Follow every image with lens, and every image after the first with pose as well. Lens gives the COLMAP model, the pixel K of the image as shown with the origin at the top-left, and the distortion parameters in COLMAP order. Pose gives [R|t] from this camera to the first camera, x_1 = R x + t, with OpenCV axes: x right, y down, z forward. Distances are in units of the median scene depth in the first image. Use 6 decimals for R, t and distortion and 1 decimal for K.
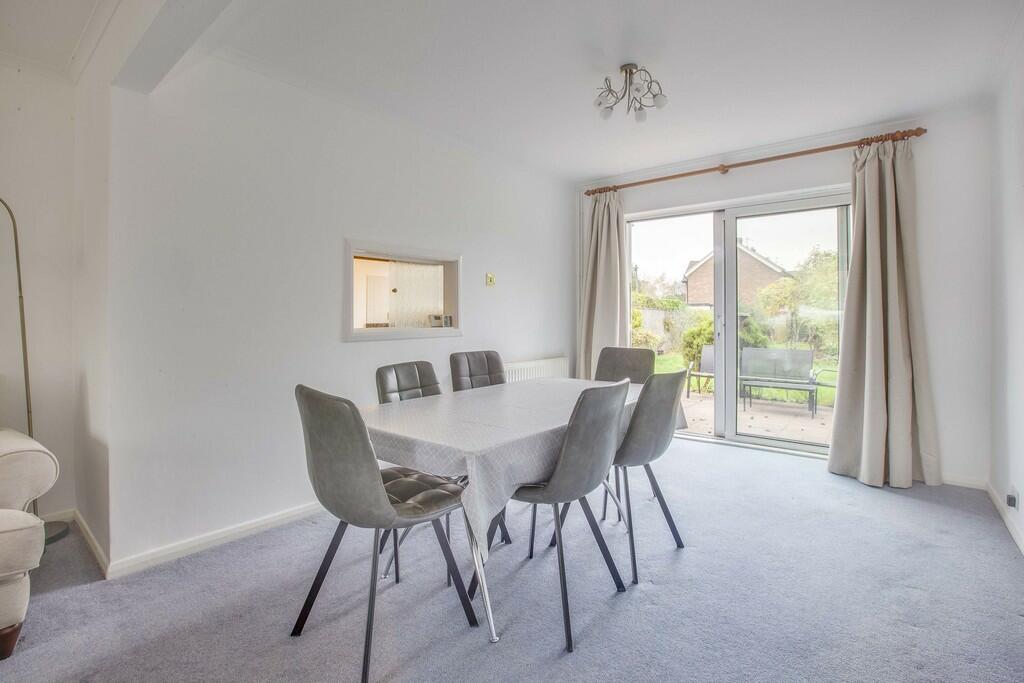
lens RADIAL K [[496.1, 0, 514.3], [0, 496.1, 317.2], [0, 0, 1]] dist [-0.002684, -0.000377]
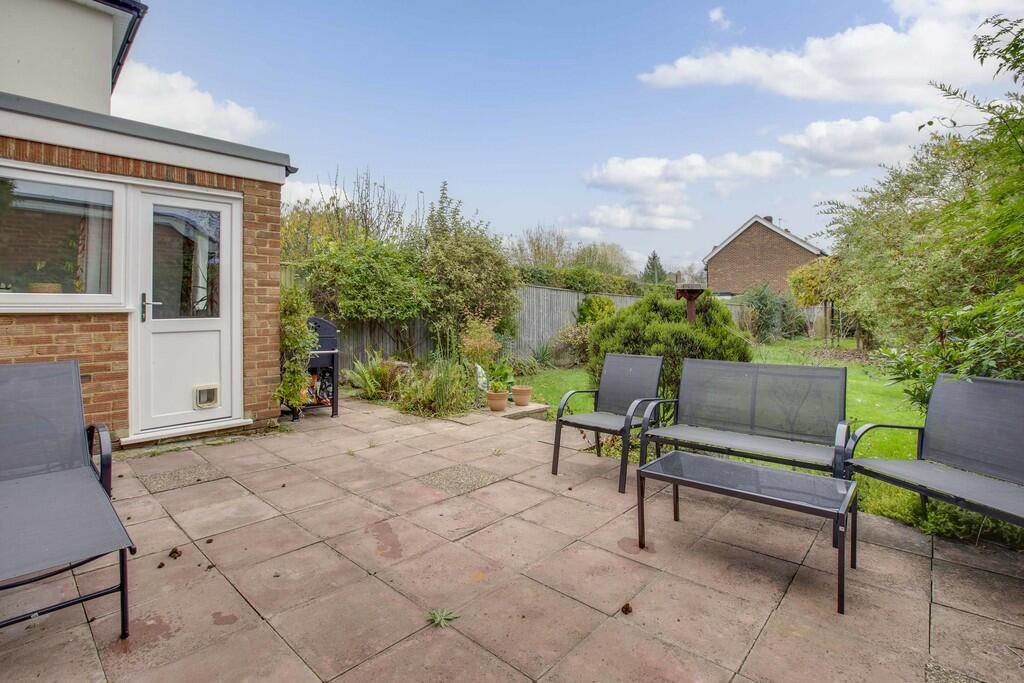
lens RADIAL K [[496.1, 0, 514.3], [0, 496.1, 317.2], [0, 0, 1]] dist [-0.002684, -0.000377]
pose [[0.997580, -0.009129, -0.068922, 0.310997], [0.009622, 0.999930, 0.006819, 0.017539], [0.068855, -0.007466, 0.997599, 0.500714]]
